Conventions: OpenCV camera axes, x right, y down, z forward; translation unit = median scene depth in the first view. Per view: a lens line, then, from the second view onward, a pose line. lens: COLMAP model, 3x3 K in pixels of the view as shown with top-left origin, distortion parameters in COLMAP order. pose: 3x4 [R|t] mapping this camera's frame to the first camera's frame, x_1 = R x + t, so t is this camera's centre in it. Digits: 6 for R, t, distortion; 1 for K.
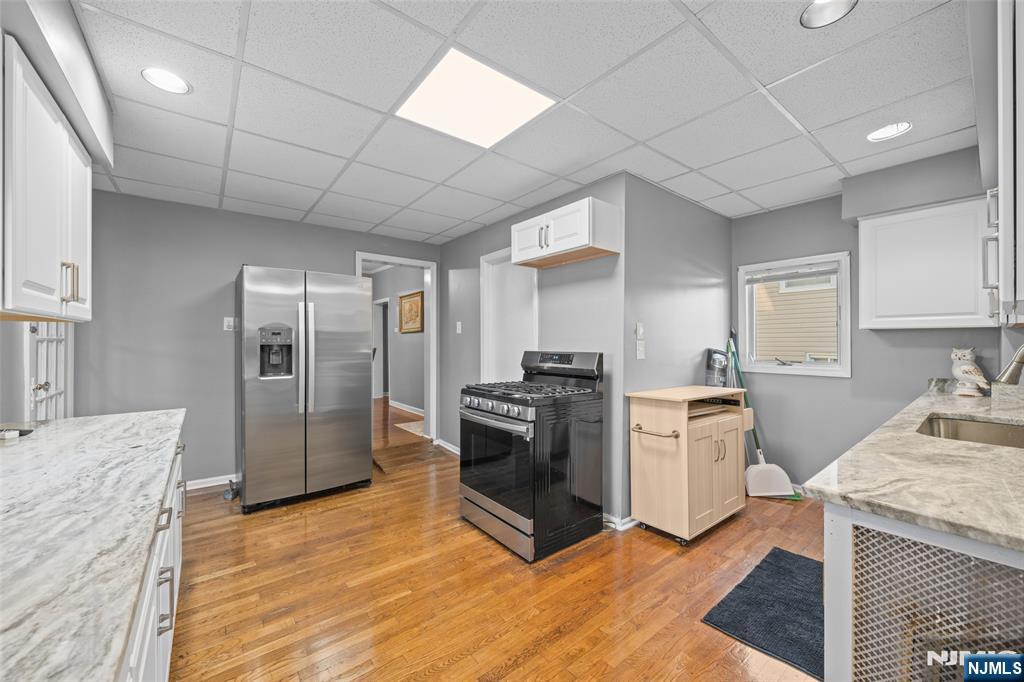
lens RADIAL K [[388.7, 0, 507.9], [0, 388.7, 341.1], [0, 0, 1]] dist [-0.001189, -0.000237]
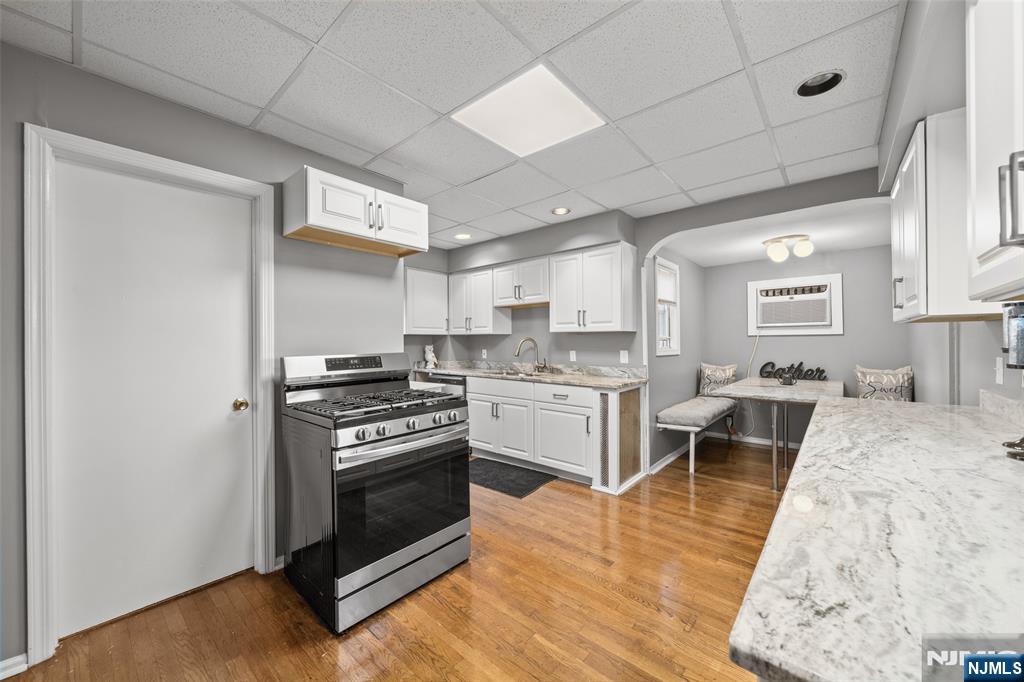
lens RADIAL K [[388.7, 0, 507.9], [0, 388.7, 341.1], [0, 0, 1]] dist [-0.001189, -0.000237]
pose [[-0.194938, 0.002116, 0.980813, -0.887254], [0.009649, 0.999953, -0.000239, 0.002820], [-0.980768, 0.009417, -0.194949, 1.009177]]
